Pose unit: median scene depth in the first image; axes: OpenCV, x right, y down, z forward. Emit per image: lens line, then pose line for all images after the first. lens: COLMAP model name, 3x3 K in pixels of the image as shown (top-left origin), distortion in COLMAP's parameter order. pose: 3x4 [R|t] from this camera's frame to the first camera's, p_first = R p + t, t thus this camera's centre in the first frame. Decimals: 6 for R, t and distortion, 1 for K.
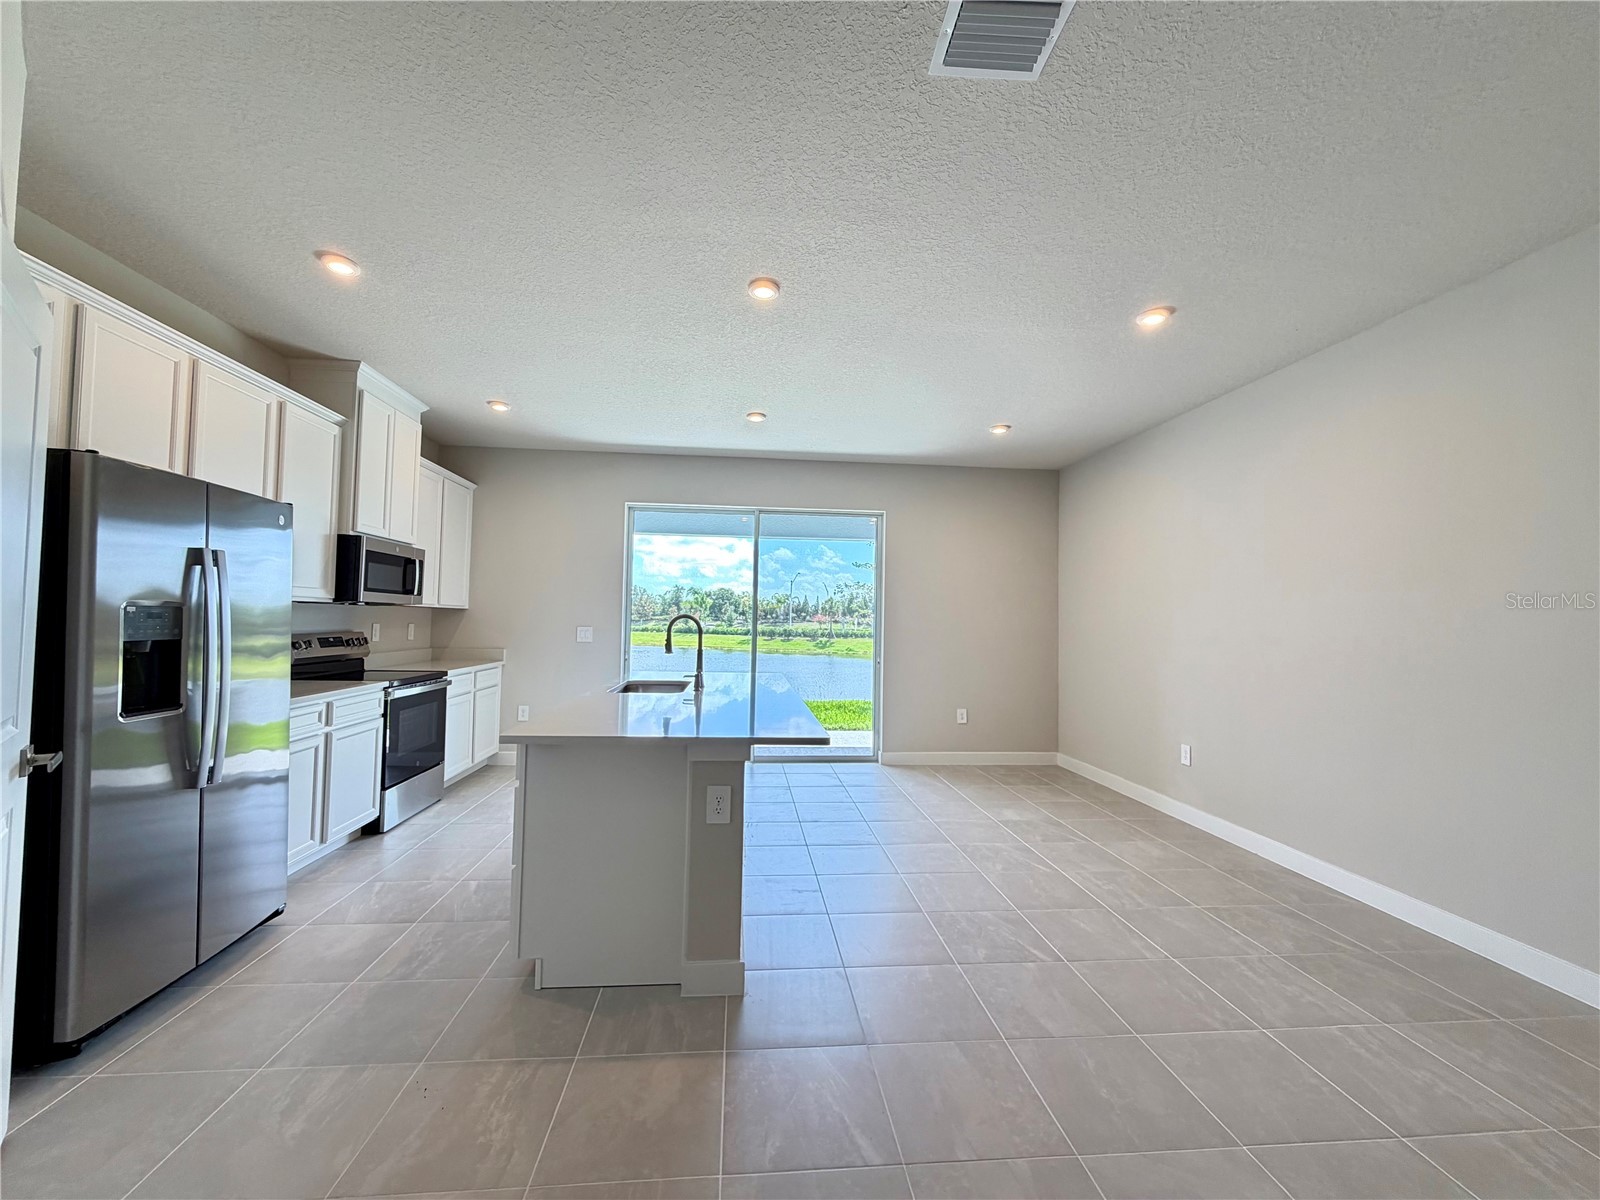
lens RADIAL K [[638.3, 0, 797.0], [0, 638.3, 599.6], [0, 0, 1]] dist [-0.000487, -0.000045]
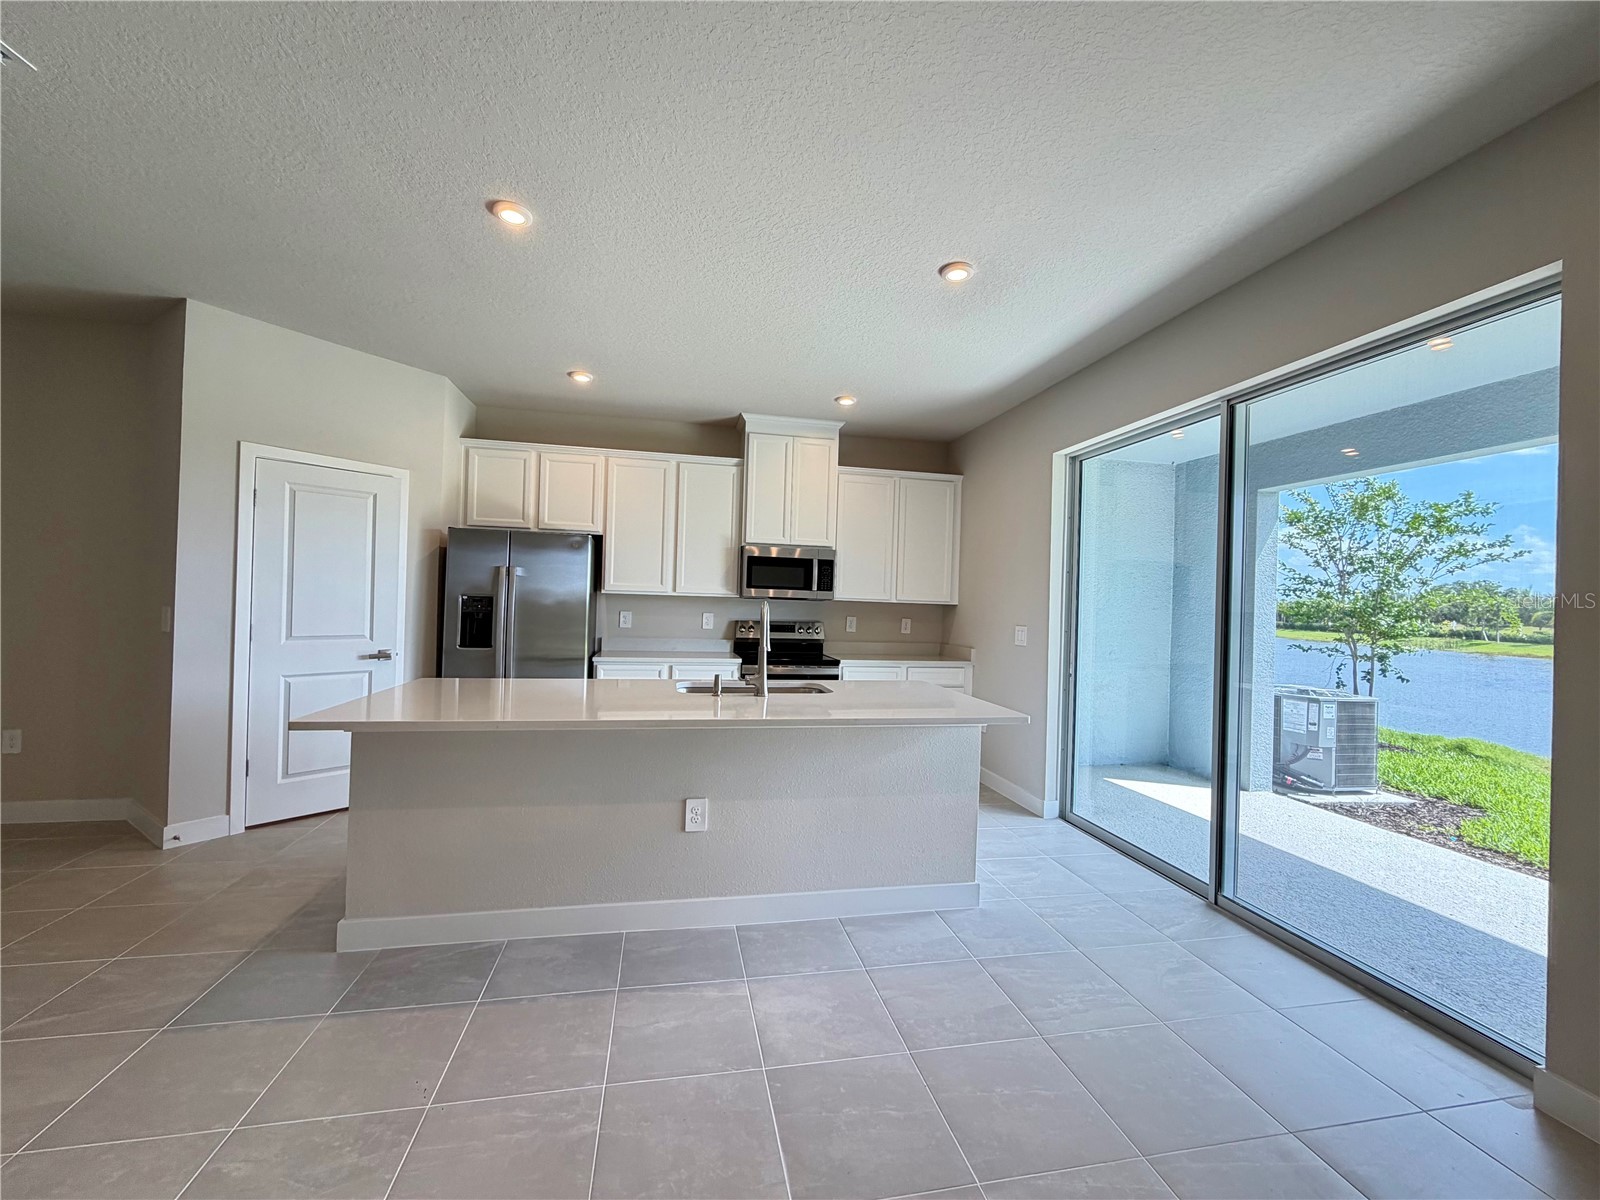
lens RADIAL K [[636.6, 0, 797.4], [0, 636.6, 598.9], [0, 0, 1]] dist [0.001562, 0.000080]
pose [[0.109176, -0.021313, -0.993794, 0.514363], [0.004756, 0.999770, -0.020918, 0.030066], [0.994011, -0.002443, 0.109252, 0.800603]]
